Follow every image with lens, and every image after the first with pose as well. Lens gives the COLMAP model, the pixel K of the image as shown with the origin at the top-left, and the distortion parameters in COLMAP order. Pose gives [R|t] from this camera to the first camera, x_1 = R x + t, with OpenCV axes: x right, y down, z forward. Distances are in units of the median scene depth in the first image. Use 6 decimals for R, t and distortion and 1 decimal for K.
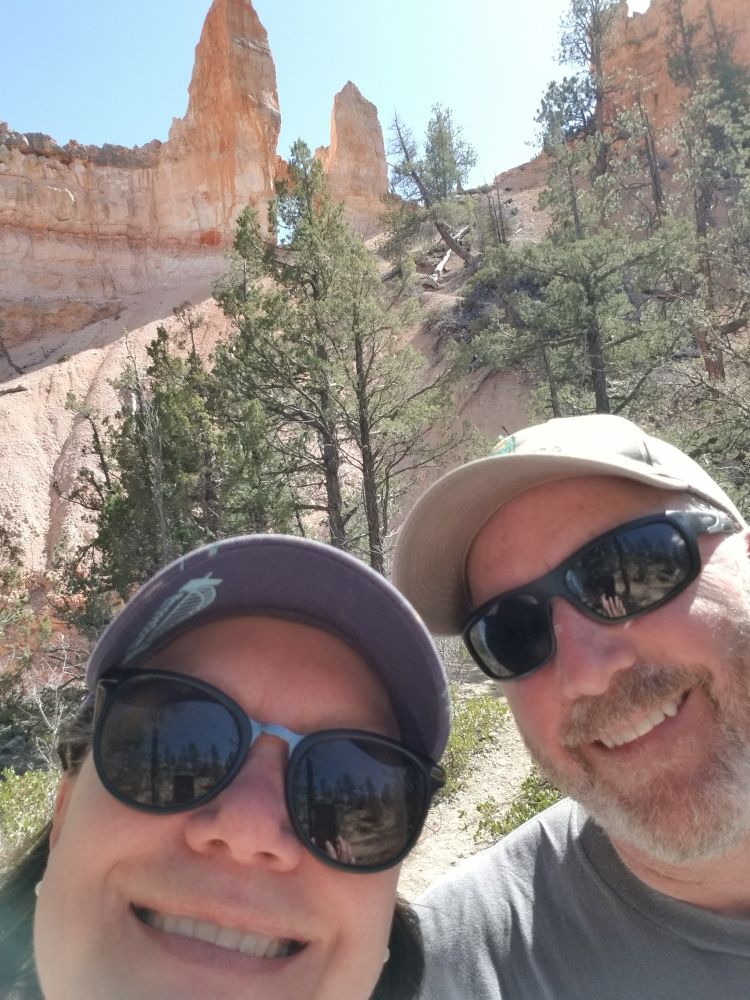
lens RADIAL K [[793.8, 0, 375.1], [0, 793.8, 502.8], [0, 0, 1]] dist [-0.005585, -0.052224]
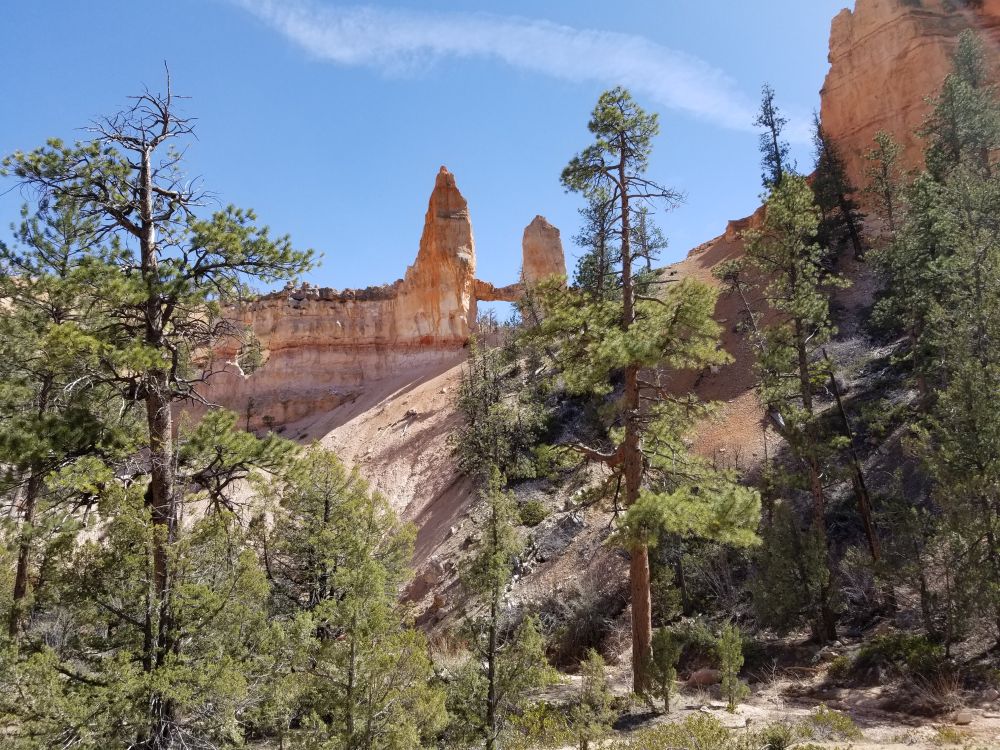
lens RADIAL K [[779.1, 0, 483.3], [0, 779.1, 400.5], [0, 0, 1]] dist [0.076360, -0.061098]
pose [[0.893453, 0.017379, -0.448820, 0.594461], [-0.042424, 0.998049, -0.045807, -0.154243], [0.447148, 0.059967, 0.892448, -0.318323]]
